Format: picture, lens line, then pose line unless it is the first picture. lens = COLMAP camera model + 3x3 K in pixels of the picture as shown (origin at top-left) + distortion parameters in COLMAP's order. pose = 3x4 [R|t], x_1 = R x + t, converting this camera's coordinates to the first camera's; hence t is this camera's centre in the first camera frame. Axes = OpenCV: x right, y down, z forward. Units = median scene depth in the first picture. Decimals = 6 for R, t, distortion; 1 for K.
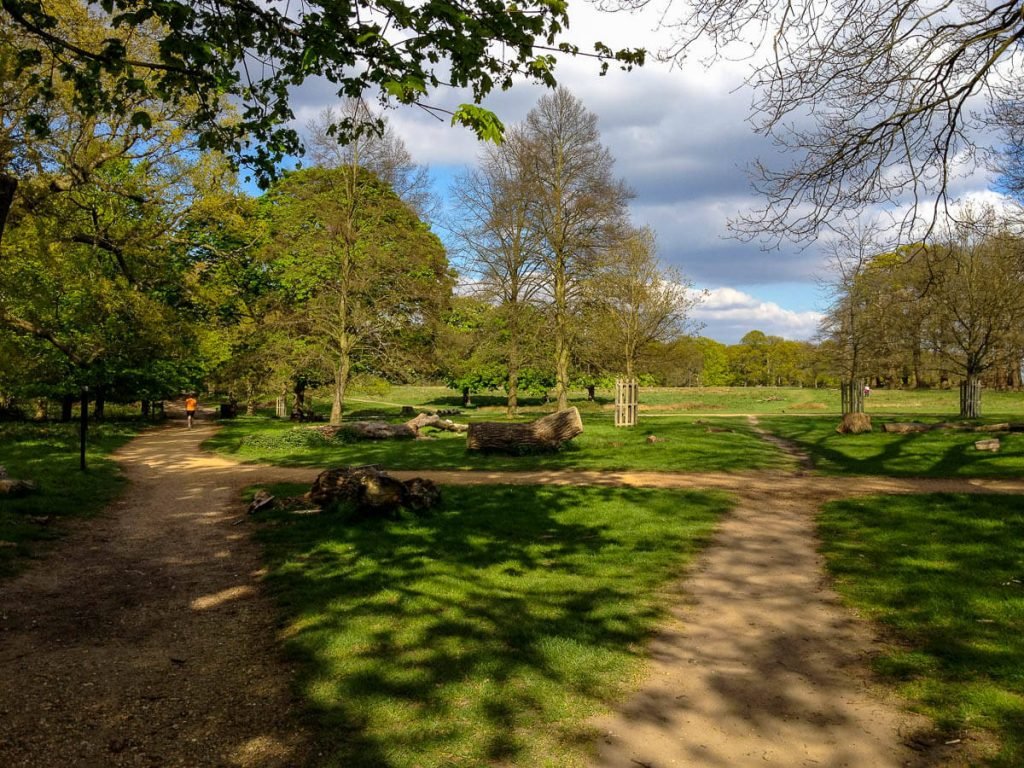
lens RADIAL K [[963.3, 0, 510.6], [0, 963.3, 382.4], [0, 0, 1]] dist [0.050301, 0.000000]
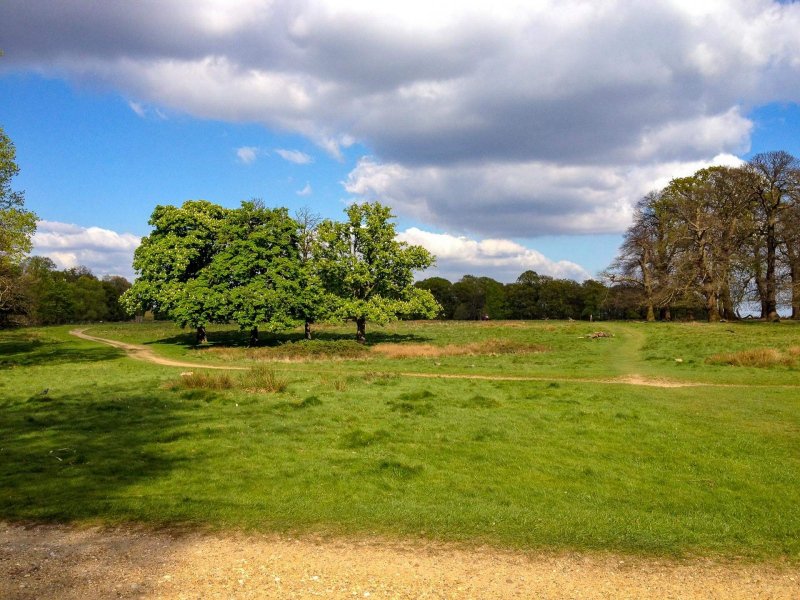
lens RADIAL K [[752.5, 0, 395.9], [0, 752.5, 298.2], [0, 0, 1]] dist [0.050301, 0.000000]
pose [[0.996093, -0.001500, 0.088294, 0.055790], [0.003762, 0.999669, -0.025450, 0.003512], [-0.088227, 0.025683, 0.995769, 0.416719]]
